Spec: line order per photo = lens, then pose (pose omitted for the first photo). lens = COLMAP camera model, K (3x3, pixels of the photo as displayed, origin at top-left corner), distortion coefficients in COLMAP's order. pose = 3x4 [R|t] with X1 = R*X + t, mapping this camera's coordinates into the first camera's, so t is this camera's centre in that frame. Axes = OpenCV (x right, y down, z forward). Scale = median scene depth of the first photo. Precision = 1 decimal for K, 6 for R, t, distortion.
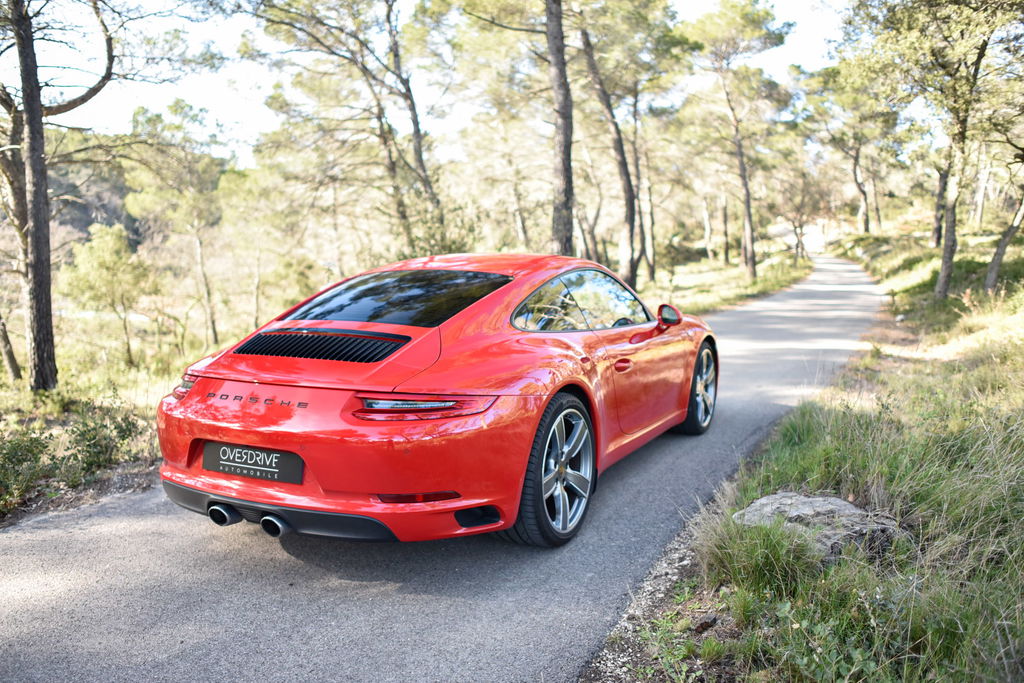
lens RADIAL K [[843.2, 0, 497.7], [0, 843.2, 338.4], [0, 0, 1]] dist [-0.058450, 0.050876]
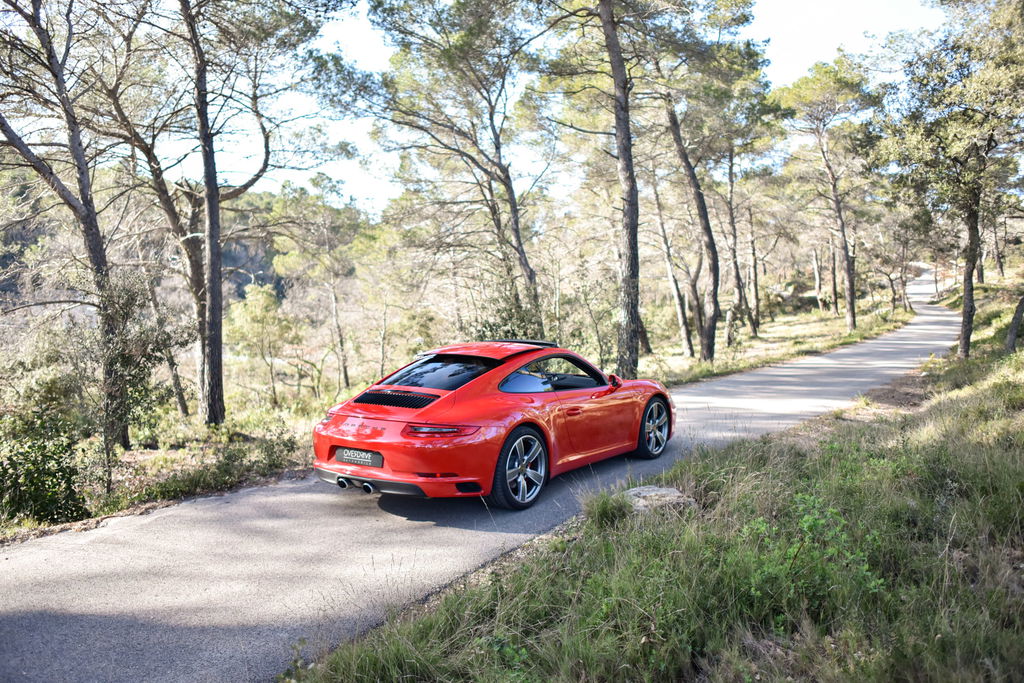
lens RADIAL K [[843.2, 0, 497.7], [0, 843.2, 338.4], [0, 0, 1]] dist [-0.058450, 0.050876]
pose [[0.988922, 0.003980, -0.148385, 0.042146], [-0.011758, 0.998600, -0.051574, -0.004636], [0.147972, 0.052747, 0.987584, -0.120764]]
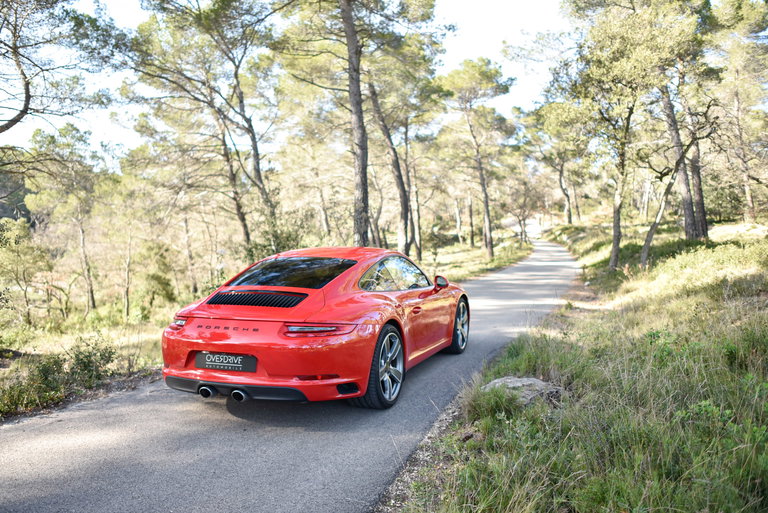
lens RADIAL K [[642.1, 0, 370.7], [0, 642.1, 256.4], [0, 0, 1]] dist [-0.053632, 0.045155]
pose [[0.994166, -0.003784, 0.107797, -0.015773], [0.011563, 0.997364, -0.071627, 0.002494], [-0.107242, 0.072456, 0.991589, -0.056624]]
